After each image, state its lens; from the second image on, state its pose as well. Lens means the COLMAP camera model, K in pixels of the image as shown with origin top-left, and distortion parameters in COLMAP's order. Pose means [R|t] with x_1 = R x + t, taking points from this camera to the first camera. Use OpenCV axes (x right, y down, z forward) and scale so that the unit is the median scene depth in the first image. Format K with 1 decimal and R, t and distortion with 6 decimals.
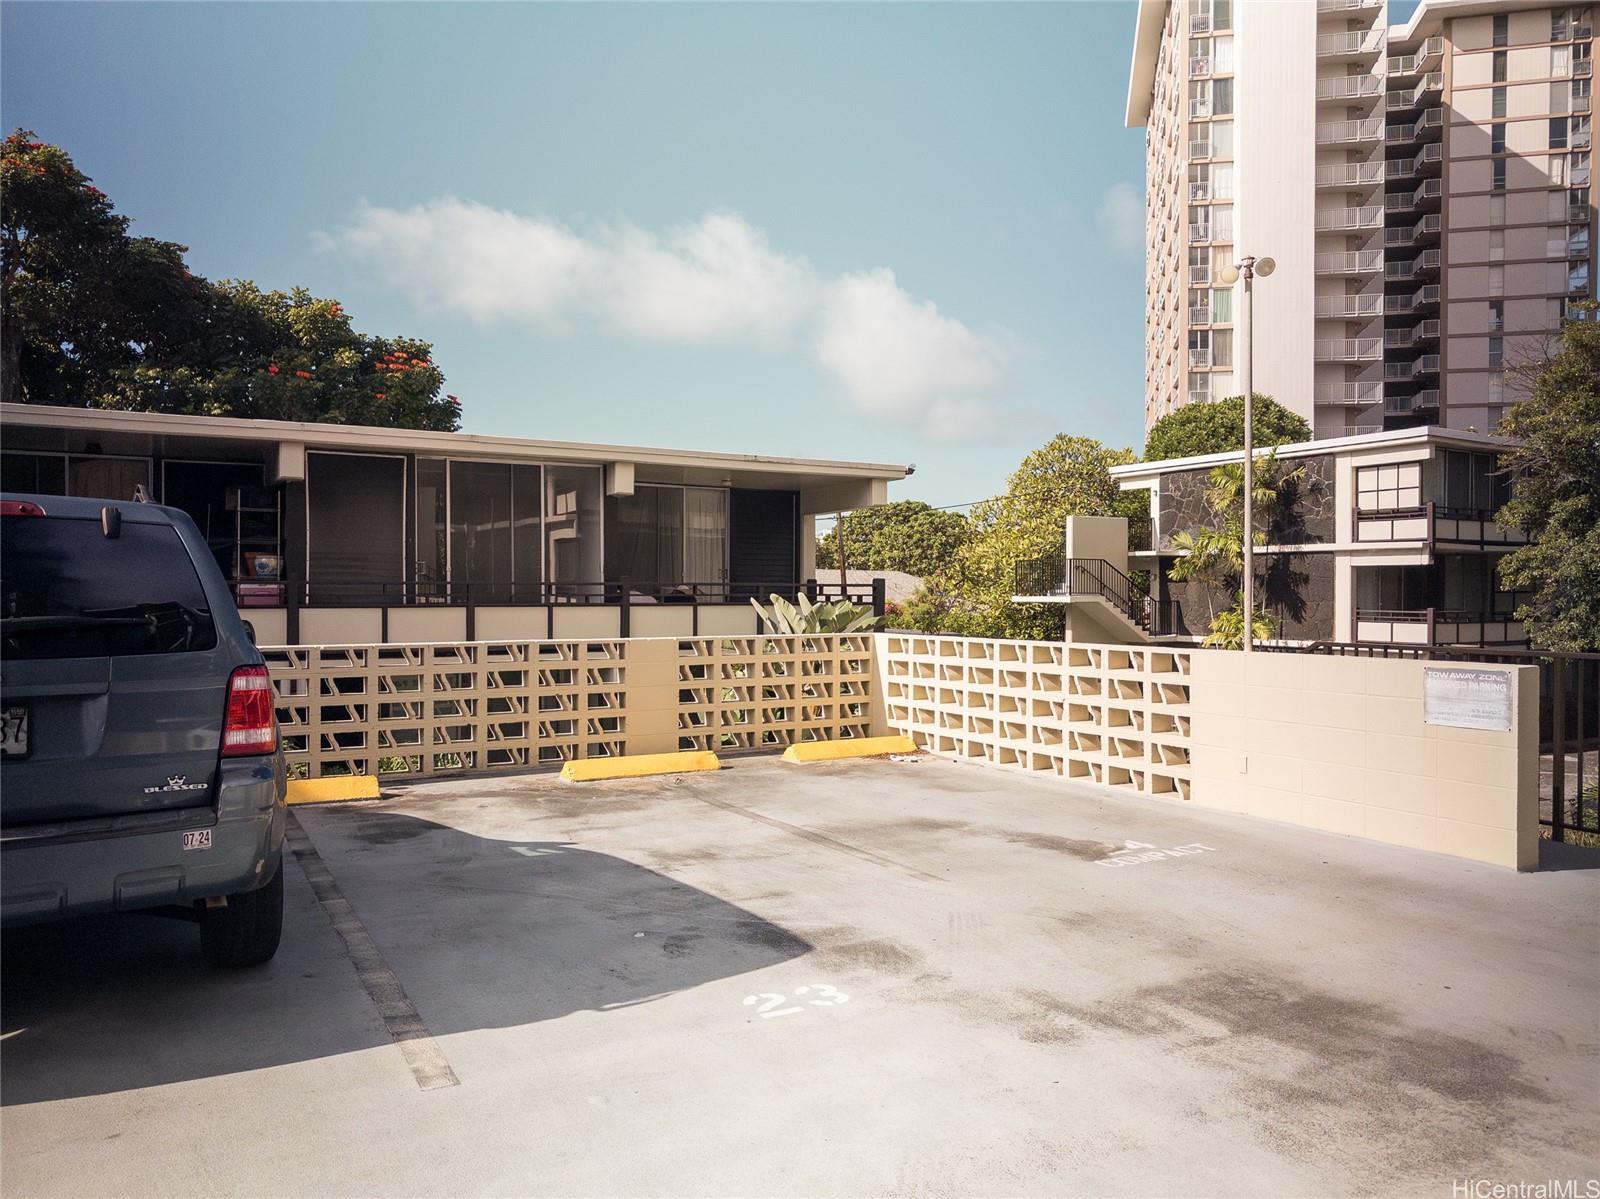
lens RADIAL K [[1182.2, 0, 800.4], [0, 1182.2, 602.7], [0, 0, 1]] dist [-0.019823, 0.016237]
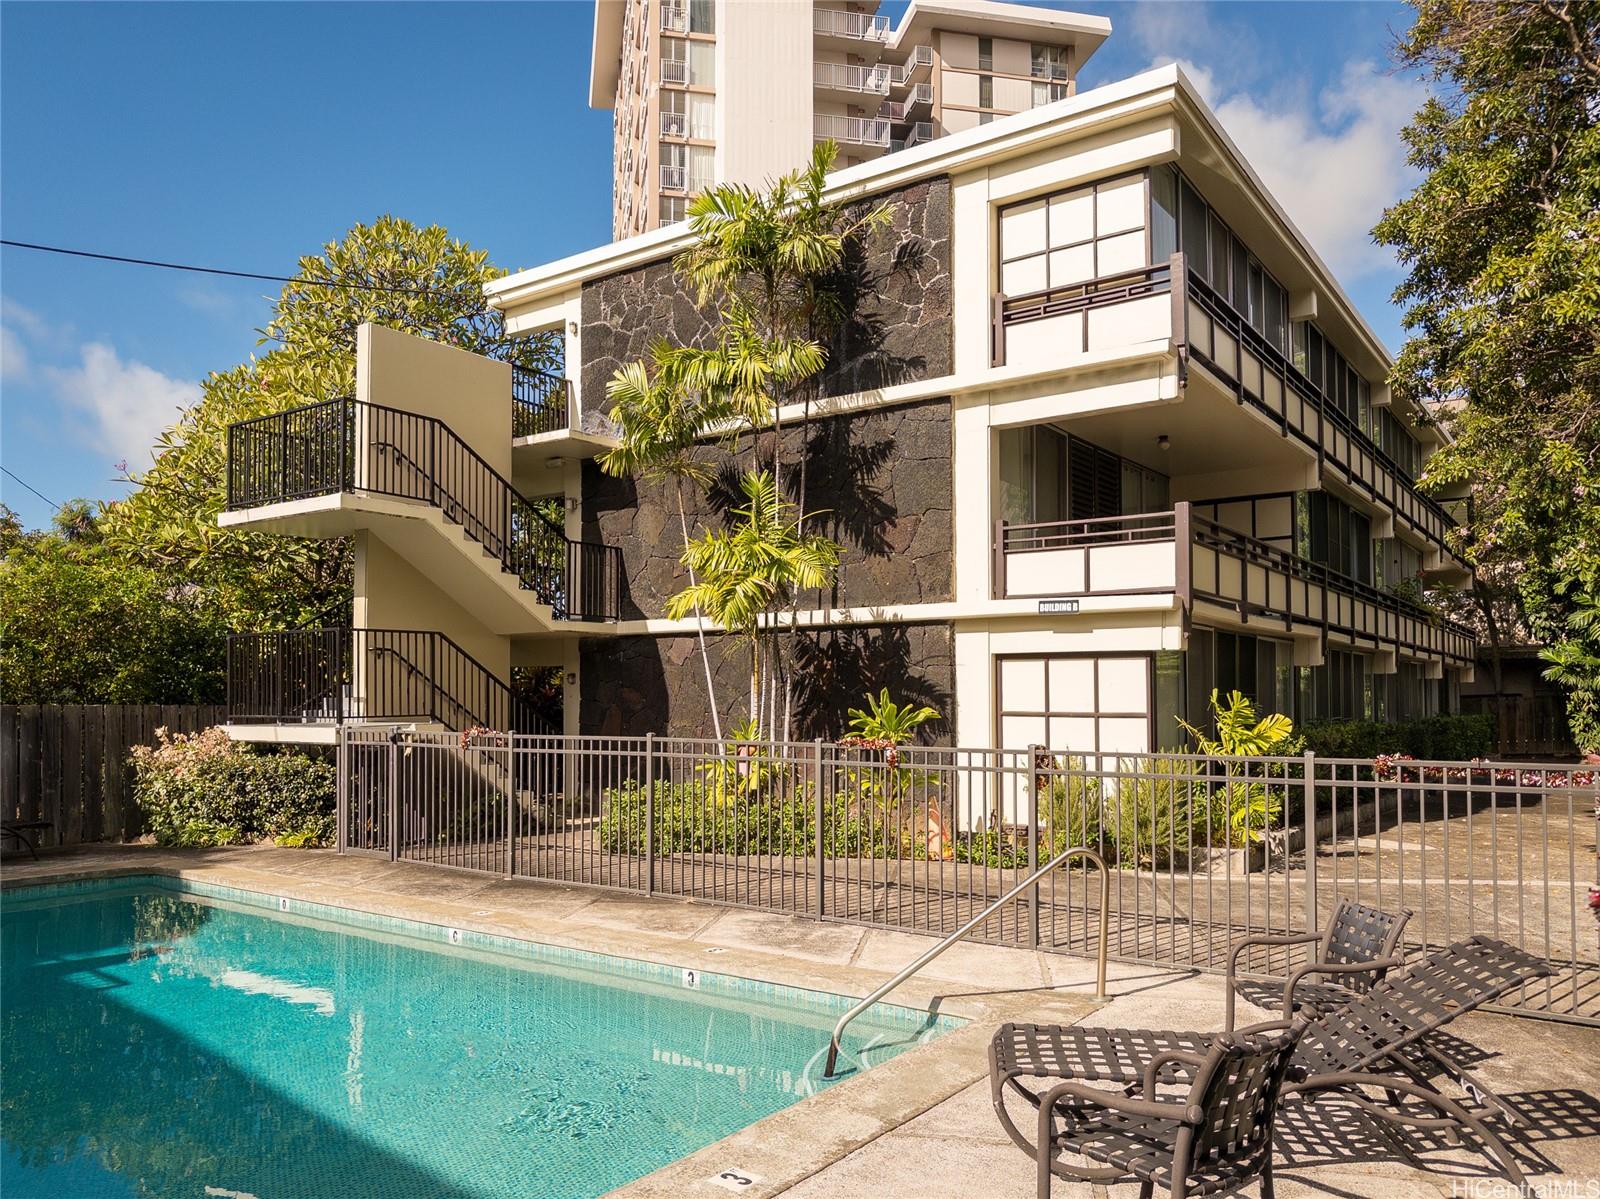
lens RADIAL K [[1182.2, 0, 795.7], [0, 1182.2, 660.5], [0, 0, 1]] dist [-0.019823, 0.016237]
pose [[0.911184, 0.011401, 0.411843, 0.190831], [0.006630, 0.999082, -0.042326, 0.062679], [-0.411947, 0.041298, 0.910271, 0.543824]]
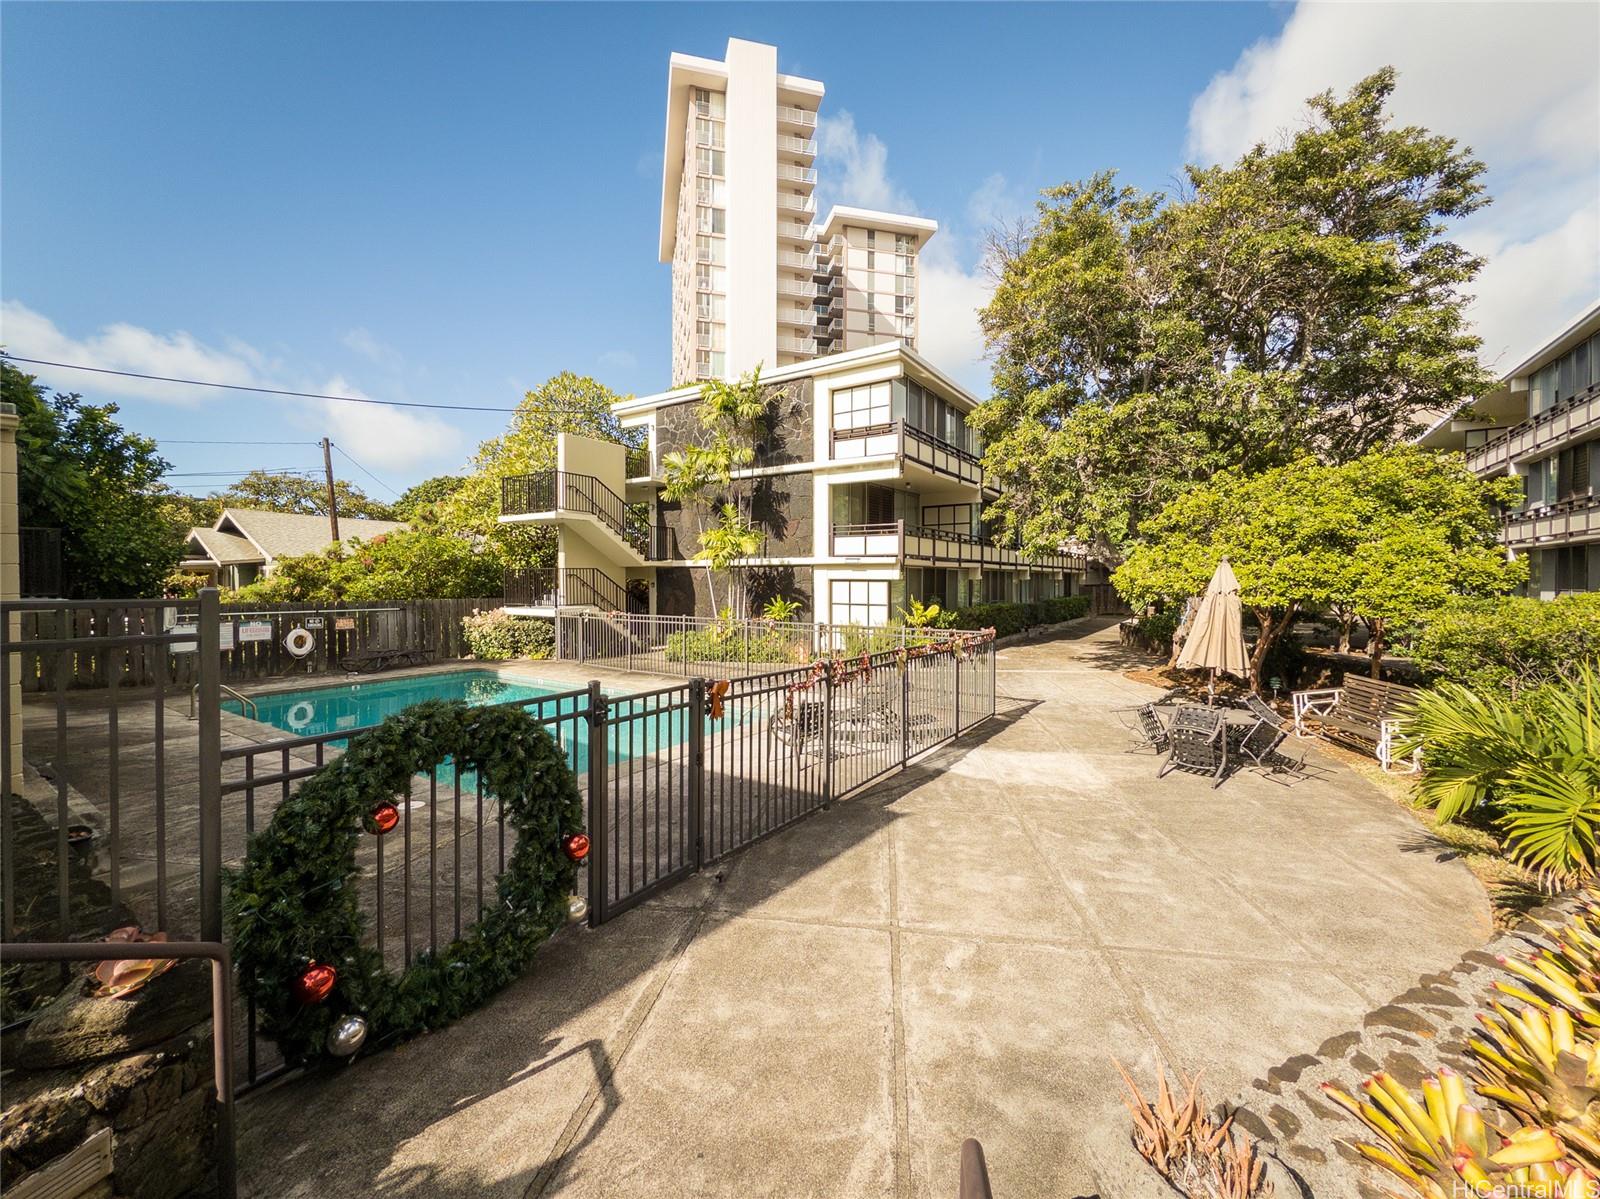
lens RADIAL K [[645.7, 0, 806.6], [0, 645.7, 594.2], [0, 0, 1]] dist [-0.003487, -0.000334]
pose [[0.891240, -0.012329, 0.453364, 0.162027], [0.005348, 0.999847, 0.016677, 0.048600], [-0.453500, -0.012439, 0.891169, 0.424754]]
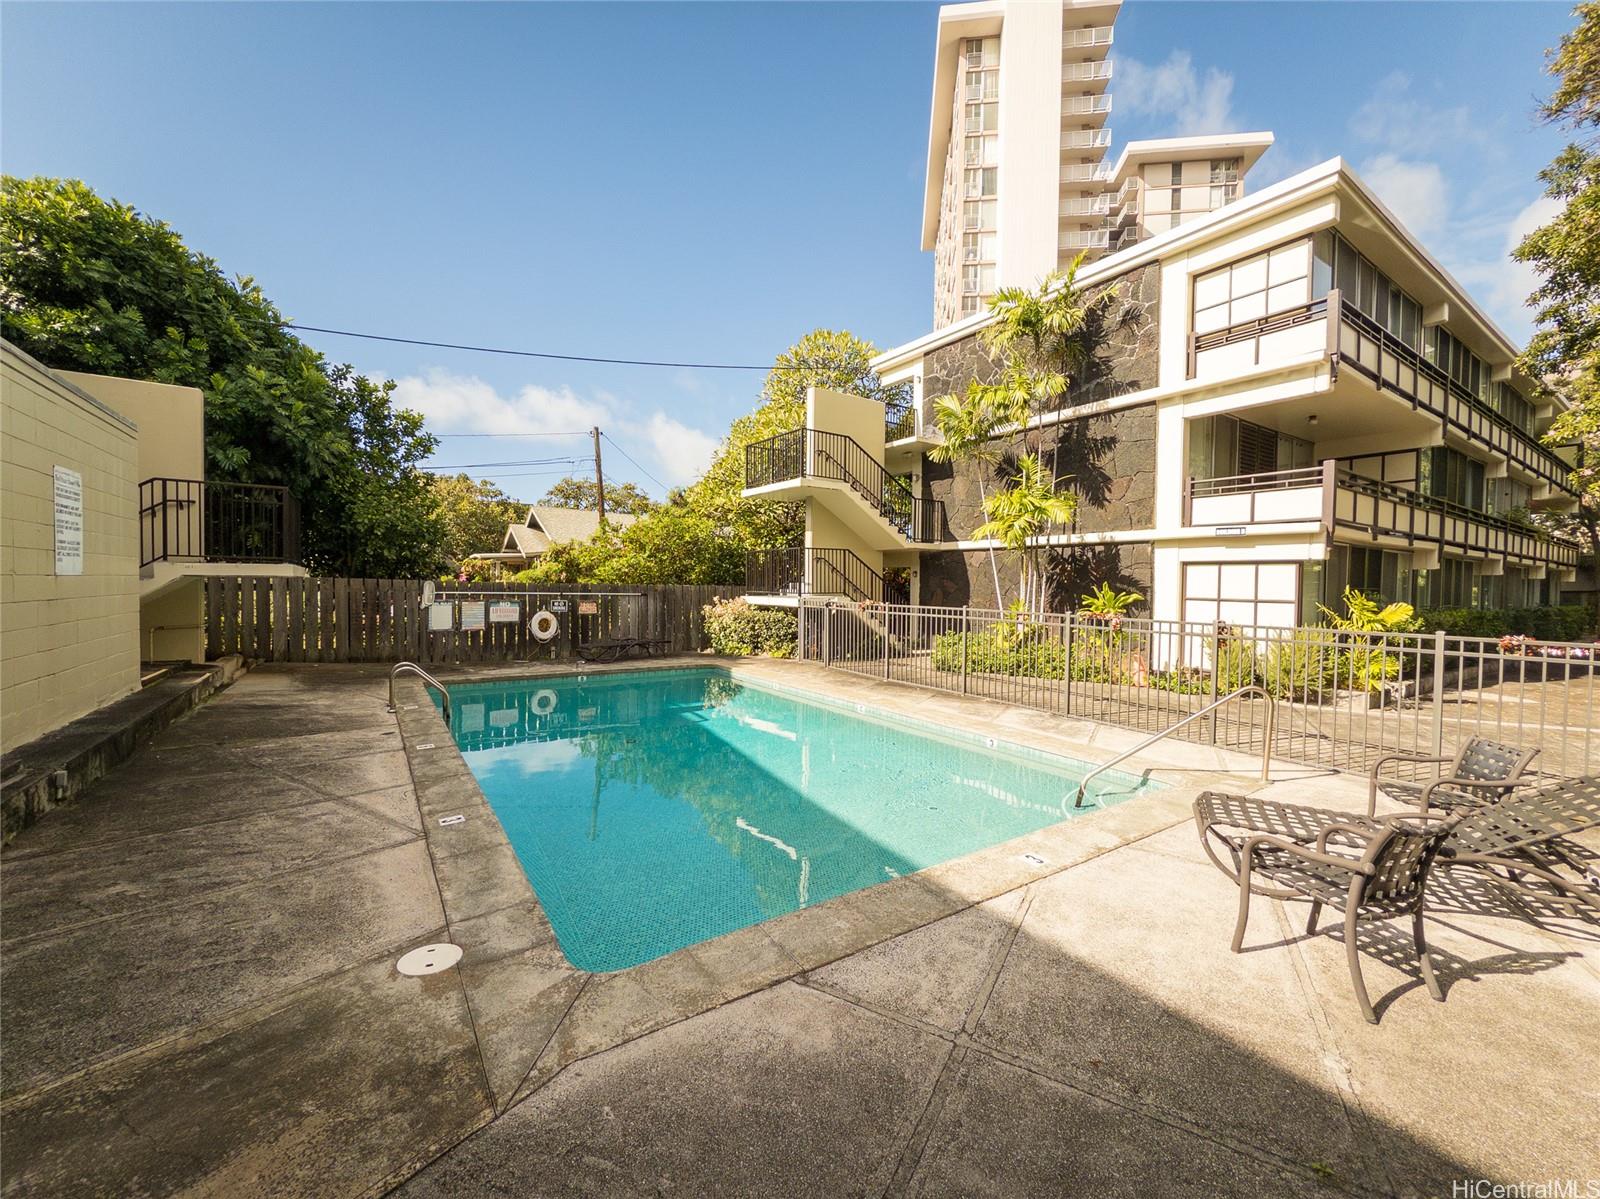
lens RADIAL K [[645.7, 0, 798.1], [0, 645.7, 598.9], [0, 0, 1]] dist [-0.003487, -0.000334]
pose [[0.997316, 0.009674, 0.072579, 0.183712], [-0.010709, 0.999846, 0.013878, 0.061748], [-0.072433, -0.014618, 0.997266, 0.544435]]
